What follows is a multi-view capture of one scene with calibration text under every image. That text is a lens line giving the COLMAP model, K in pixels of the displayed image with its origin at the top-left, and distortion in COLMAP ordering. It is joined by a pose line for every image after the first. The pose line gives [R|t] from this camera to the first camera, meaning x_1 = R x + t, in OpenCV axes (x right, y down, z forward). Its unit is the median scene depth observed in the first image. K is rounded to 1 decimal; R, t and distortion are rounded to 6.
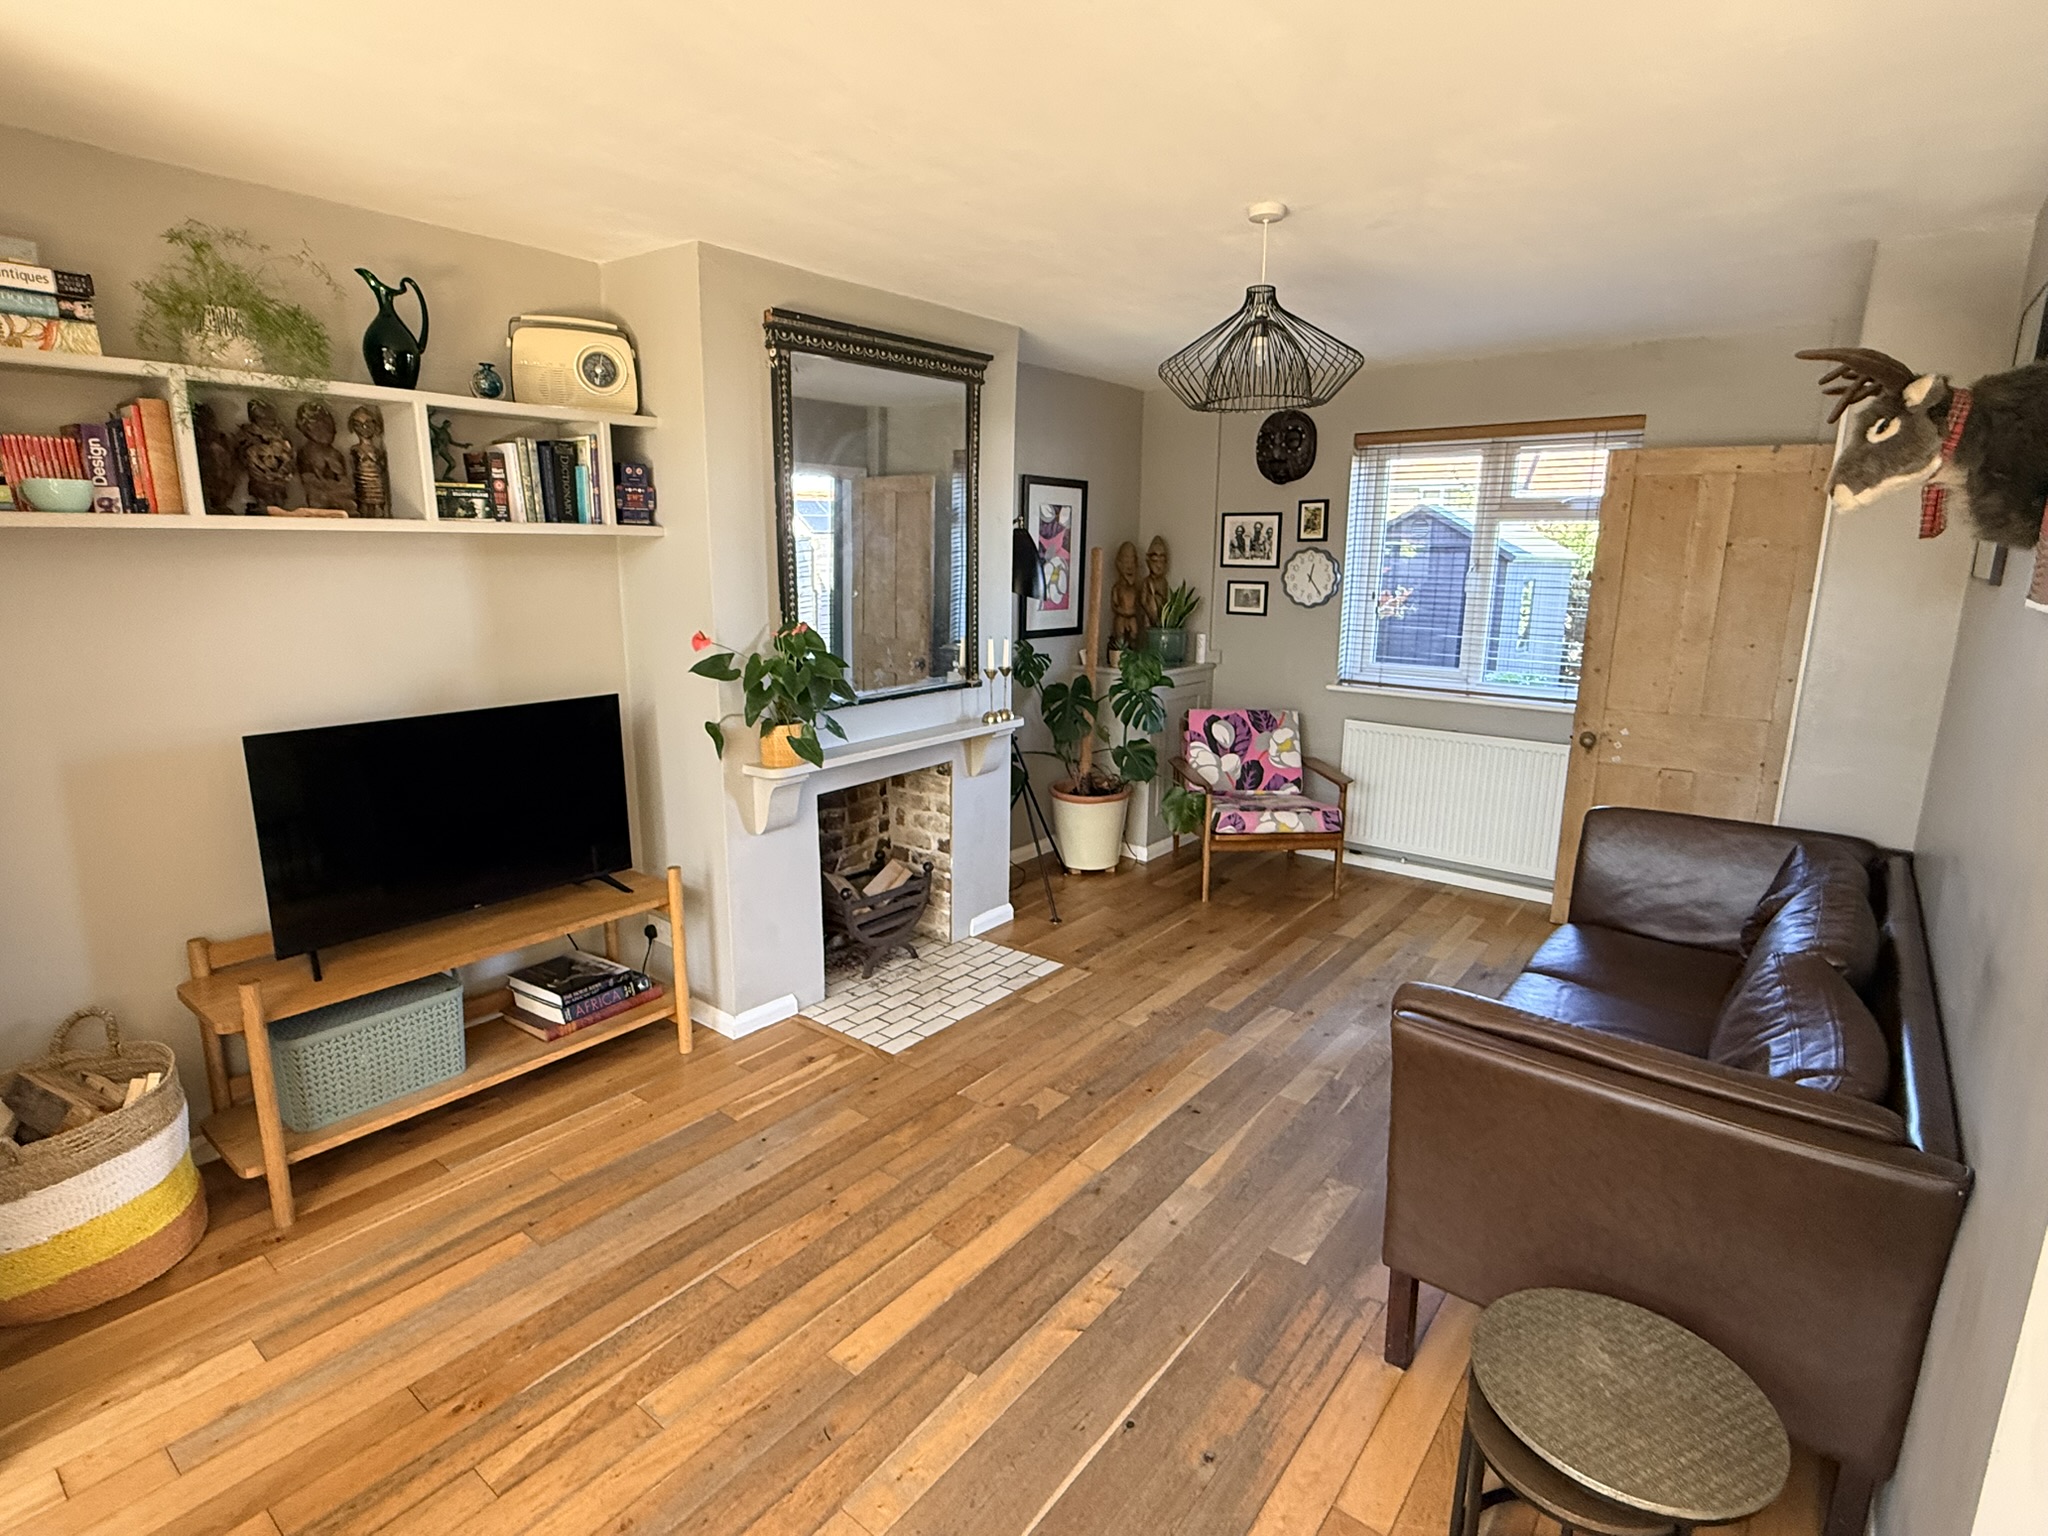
lens RADIAL K [[1030.1, 0, 1014.0], [0, 1030.1, 768.7], [0, 0, 1]] dist [0.004016, -0.000274]
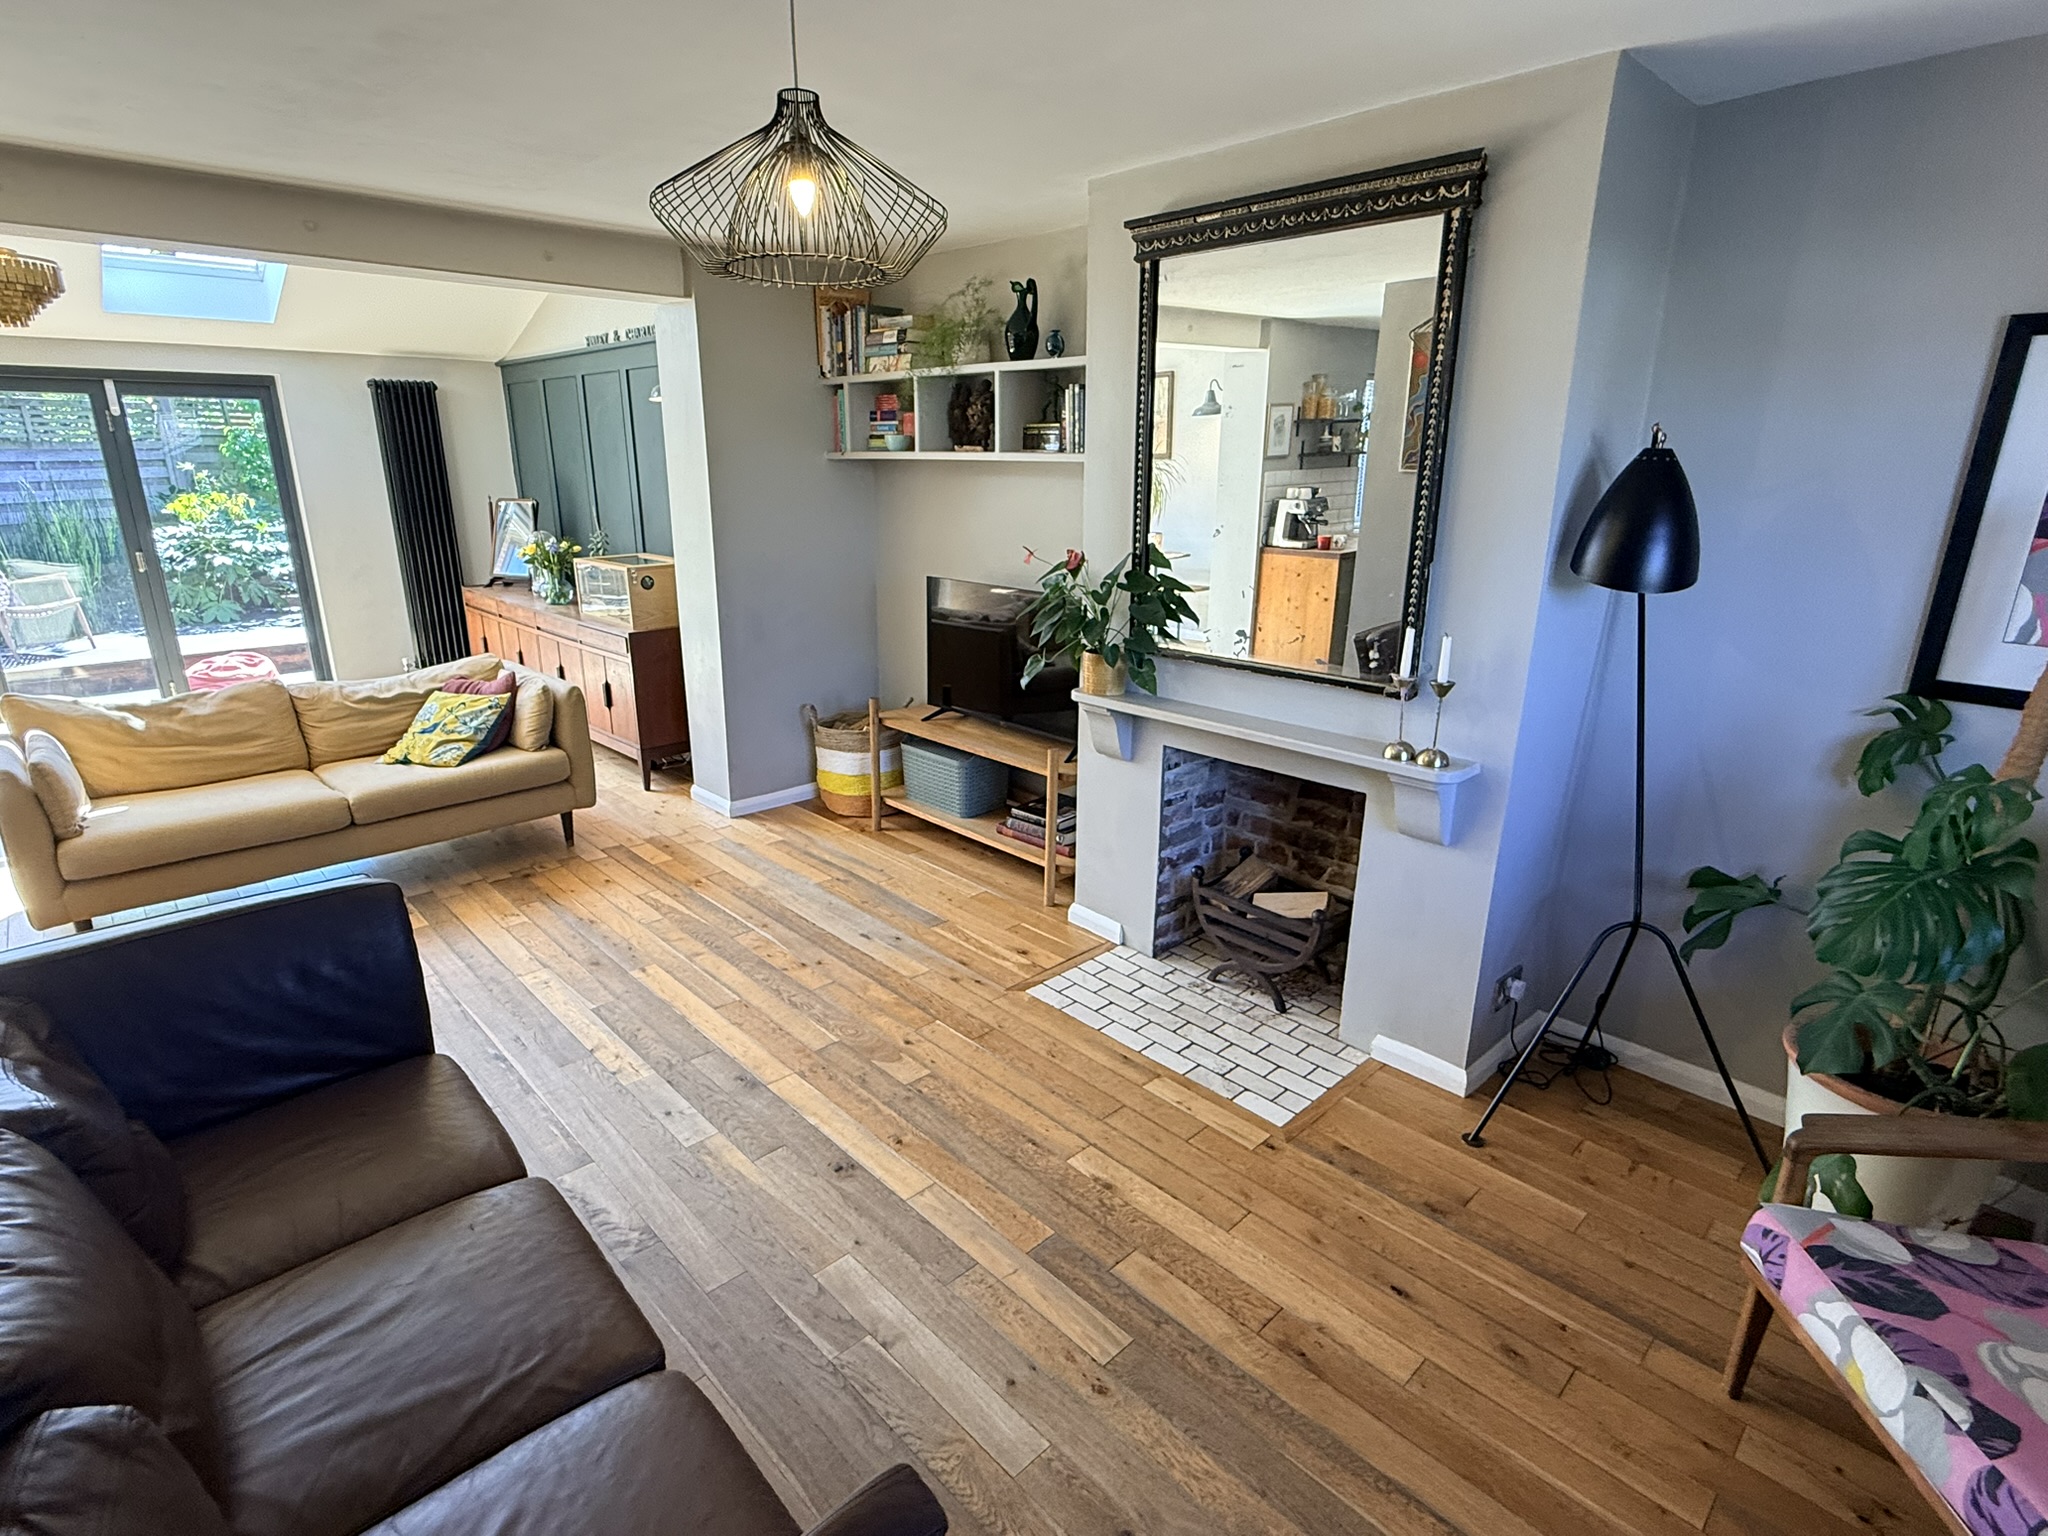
lens RADIAL K [[1030.1, 0, 1012.6], [0, 1030.1, 767.6], [0, 0, 1]] dist [0.004016, -0.000274]
pose [[-0.138243, 0.284321, -0.948710, 0.728124], [-0.217468, 0.925816, 0.309149, -0.217179], [0.966228, 0.249052, -0.066157, 0.944995]]
